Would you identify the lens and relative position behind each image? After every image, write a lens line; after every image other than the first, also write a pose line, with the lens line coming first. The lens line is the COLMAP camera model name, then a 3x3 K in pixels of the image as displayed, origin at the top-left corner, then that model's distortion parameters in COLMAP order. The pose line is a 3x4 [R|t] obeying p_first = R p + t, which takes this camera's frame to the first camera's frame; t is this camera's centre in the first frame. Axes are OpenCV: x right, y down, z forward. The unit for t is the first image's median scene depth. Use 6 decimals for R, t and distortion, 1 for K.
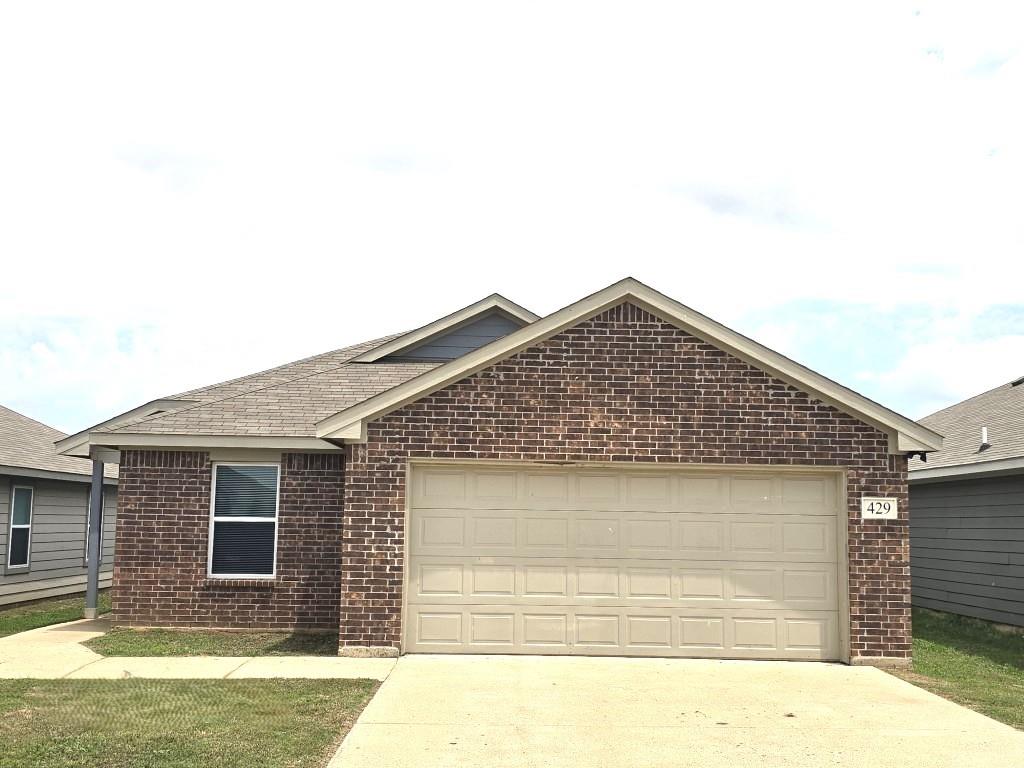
lens RADIAL K [[1154.1, 0, 518.5], [0, 1154.1, 410.3], [0, 0, 1]] dist [0.256577, -0.899227]
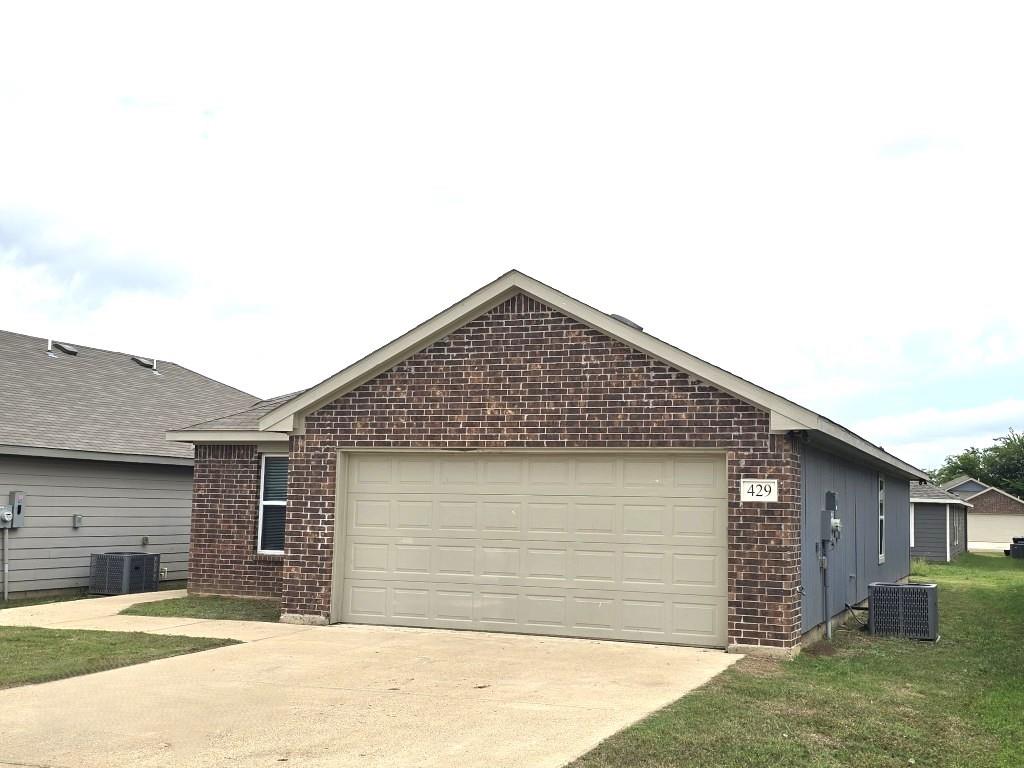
lens RADIAL K [[1154.1, 0, 518.5], [0, 1154.1, 410.3], [0, 0, 1]] dist [0.256577, -0.899227]
pose [[0.918165, -0.029981, -0.395062, 0.503069], [0.032165, 0.999482, -0.001093, 0.012485], [0.394890, -0.011704, 0.918654, 0.046489]]
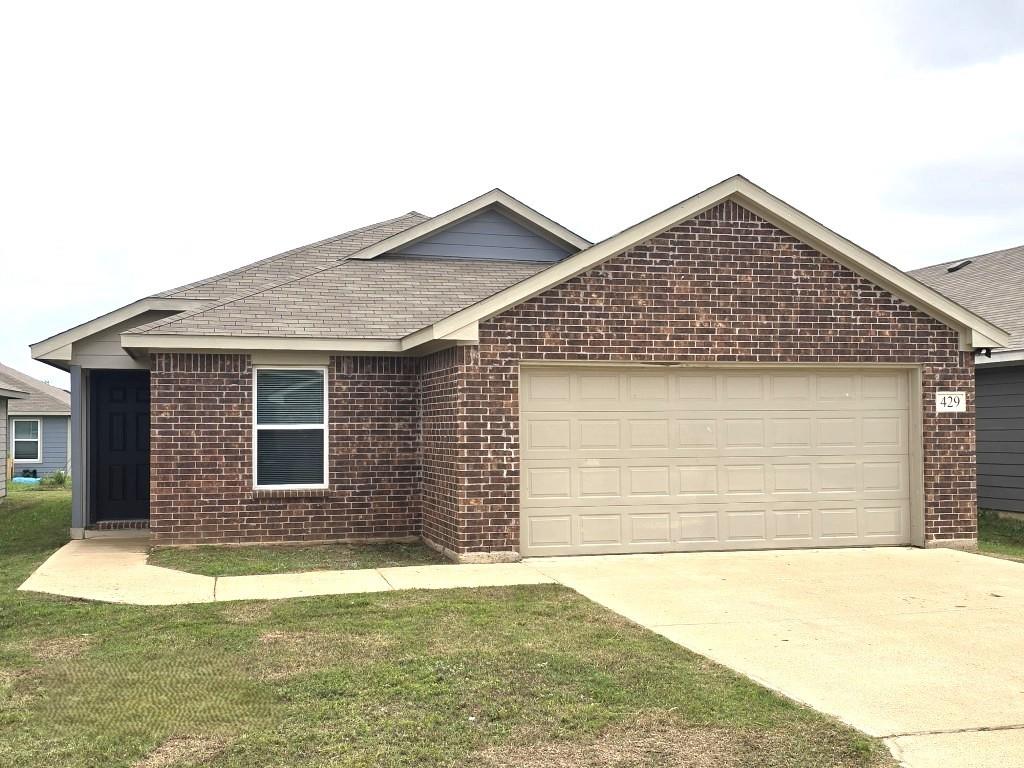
lens RADIAL K [[1154.1, 0, 518.5], [0, 1154.1, 410.3], [0, 0, 1]] dist [0.256577, -0.899227]
pose [[0.969672, -0.019062, 0.243667, -0.331389], [-0.001134, 0.996593, 0.082474, 0.003516], [-0.244409, -0.080249, 0.966346, 0.064194]]
